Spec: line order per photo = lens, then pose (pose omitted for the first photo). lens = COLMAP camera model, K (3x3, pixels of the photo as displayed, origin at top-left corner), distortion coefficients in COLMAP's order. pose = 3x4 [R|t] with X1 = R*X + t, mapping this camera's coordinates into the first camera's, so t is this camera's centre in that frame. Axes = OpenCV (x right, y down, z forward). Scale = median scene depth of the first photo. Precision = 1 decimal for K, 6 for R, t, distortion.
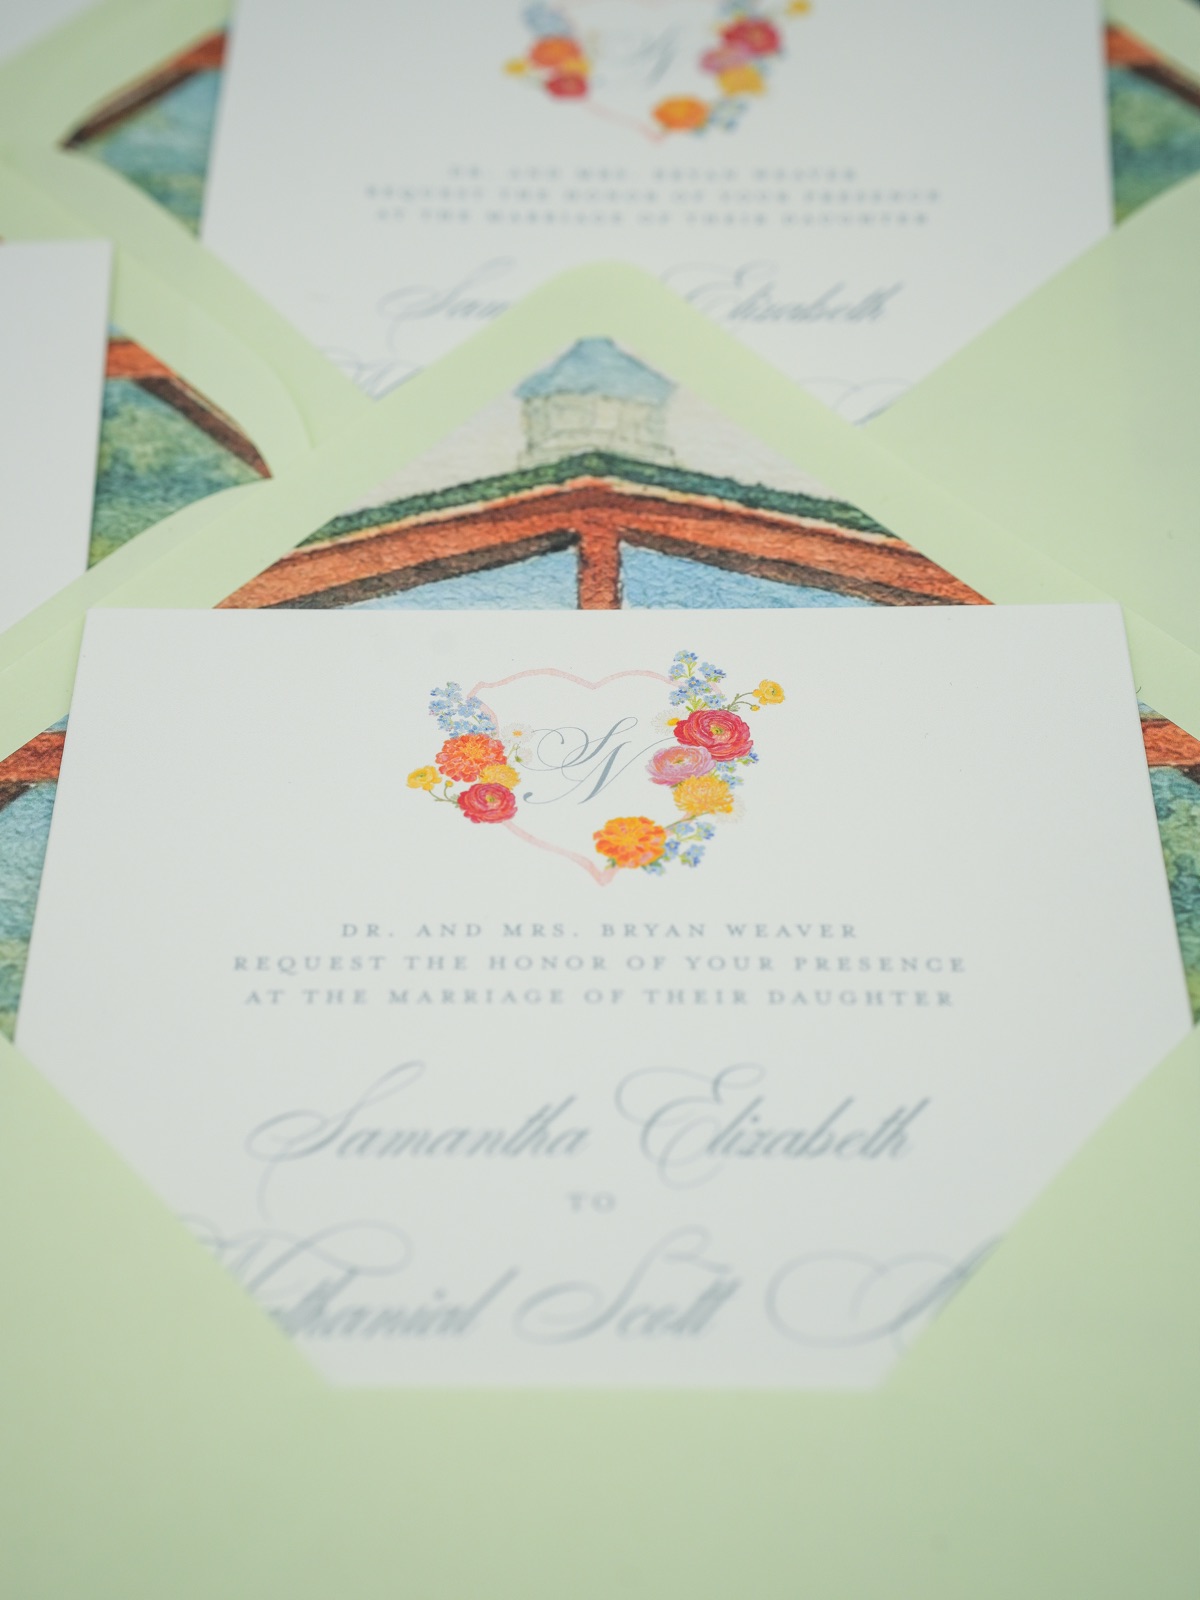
lens RADIAL K [[2834.1, 0, 582.9], [0, 2834.1, 850.8], [0, 0, 1]] dist [0.448687, 0.213052]
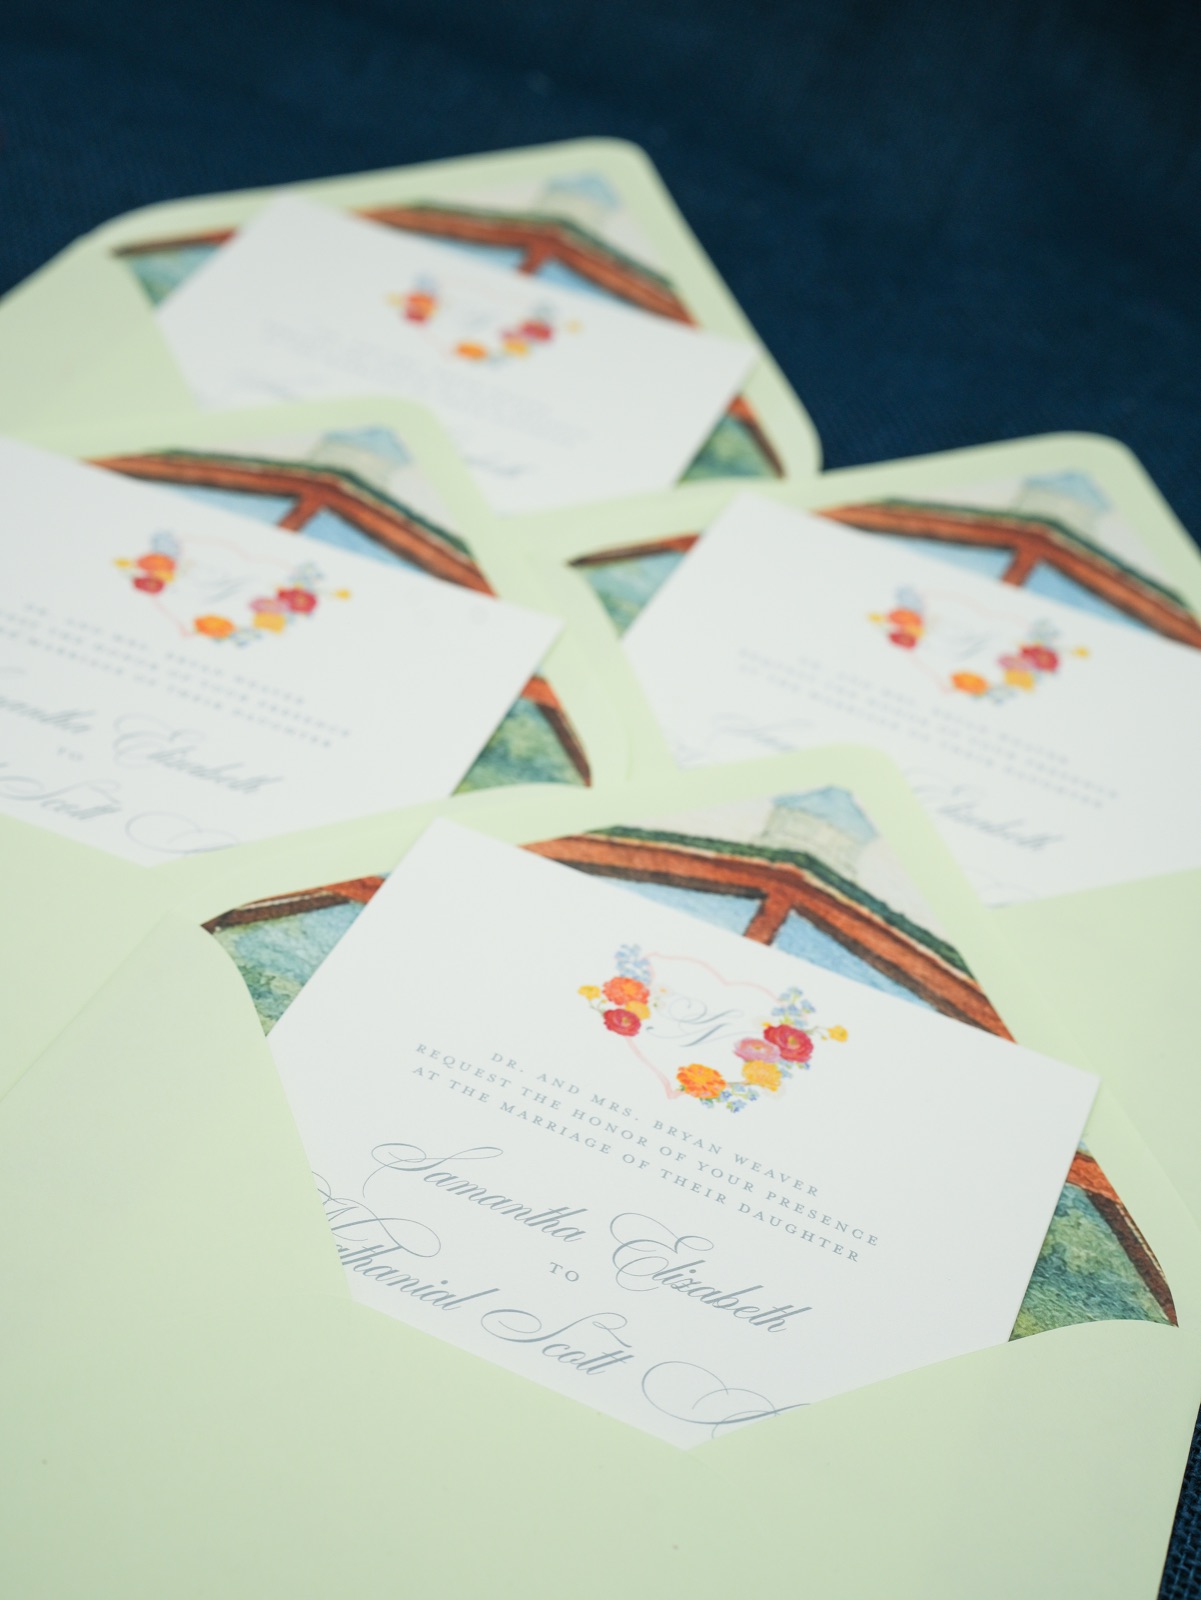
lens RADIAL K [[2712.1, 0, 595.3], [0, 2712.1, 809.2], [0, 0, 1]] dist [0.413859, 0.624194]
pose [[0.914180, 0.358932, -0.188260, 0.172915], [-0.389774, 0.905911, -0.165534, 0.117645], [0.111131, 0.224707, 0.968069, -0.367191]]
